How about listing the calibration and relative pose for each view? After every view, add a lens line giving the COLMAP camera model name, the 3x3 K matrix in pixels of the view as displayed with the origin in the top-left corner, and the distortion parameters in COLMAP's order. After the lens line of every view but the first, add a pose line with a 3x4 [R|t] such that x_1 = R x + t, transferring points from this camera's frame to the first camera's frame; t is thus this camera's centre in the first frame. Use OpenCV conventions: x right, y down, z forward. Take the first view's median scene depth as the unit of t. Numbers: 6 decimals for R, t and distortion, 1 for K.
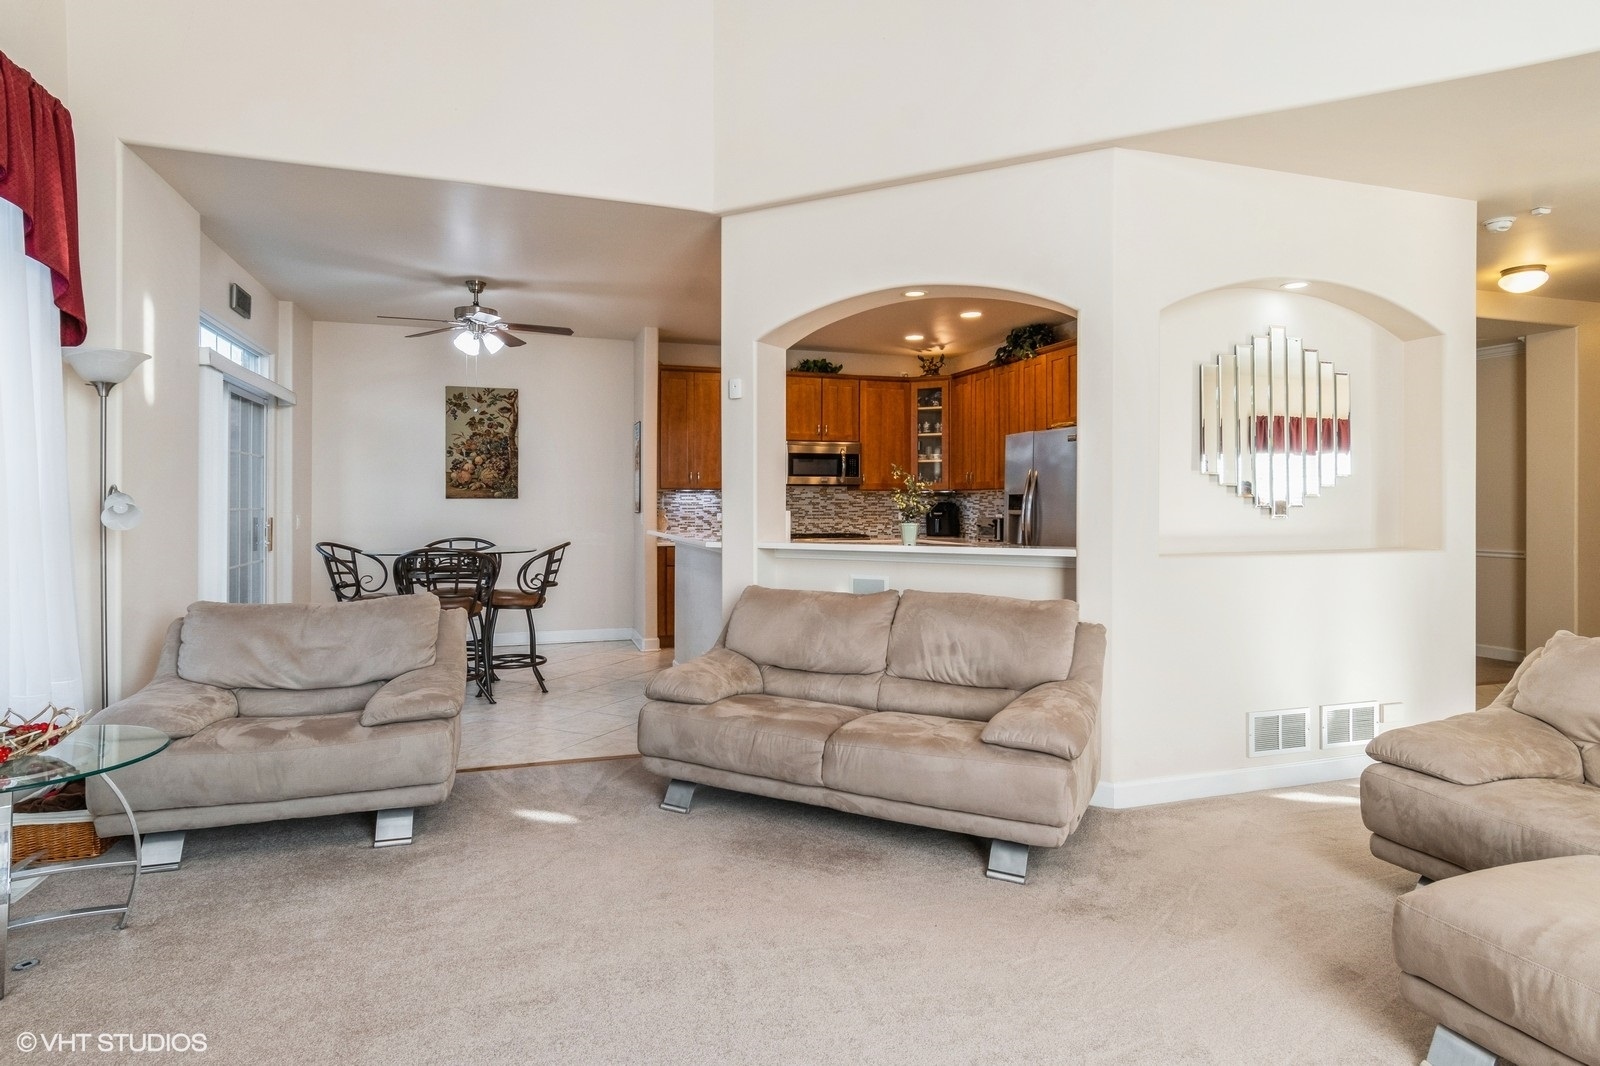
lens RADIAL K [[861.5, 0, 798.2], [0, 861.5, 501.1], [0, 0, 1]] dist [-0.001648, -0.000529]
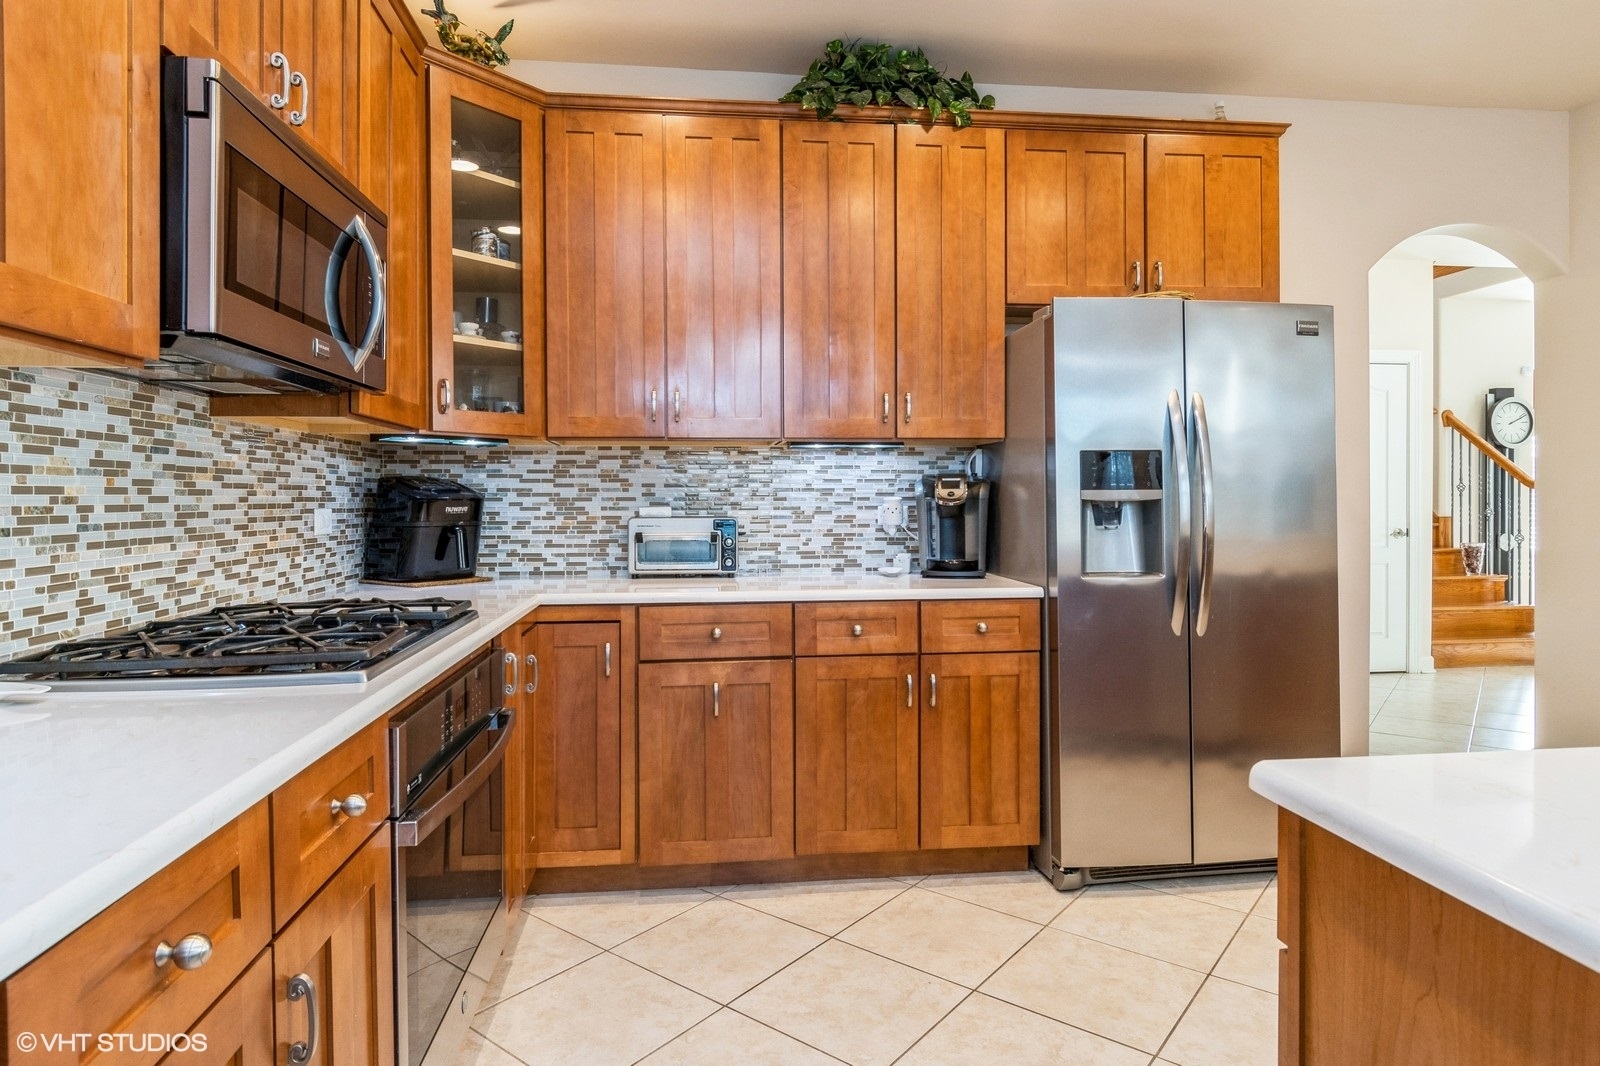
lens RADIAL K [[880.4, 0, 797.1], [0, 880.4, 498.3], [0, 0, 1]] dist [0.000115, 0.000055]
pose [[0.193413, -0.004850, 0.981106, -0.143594], [0.002240, 0.999987, 0.004502, 0.009259], [-0.981115, 0.001327, 0.193421, 0.818680]]
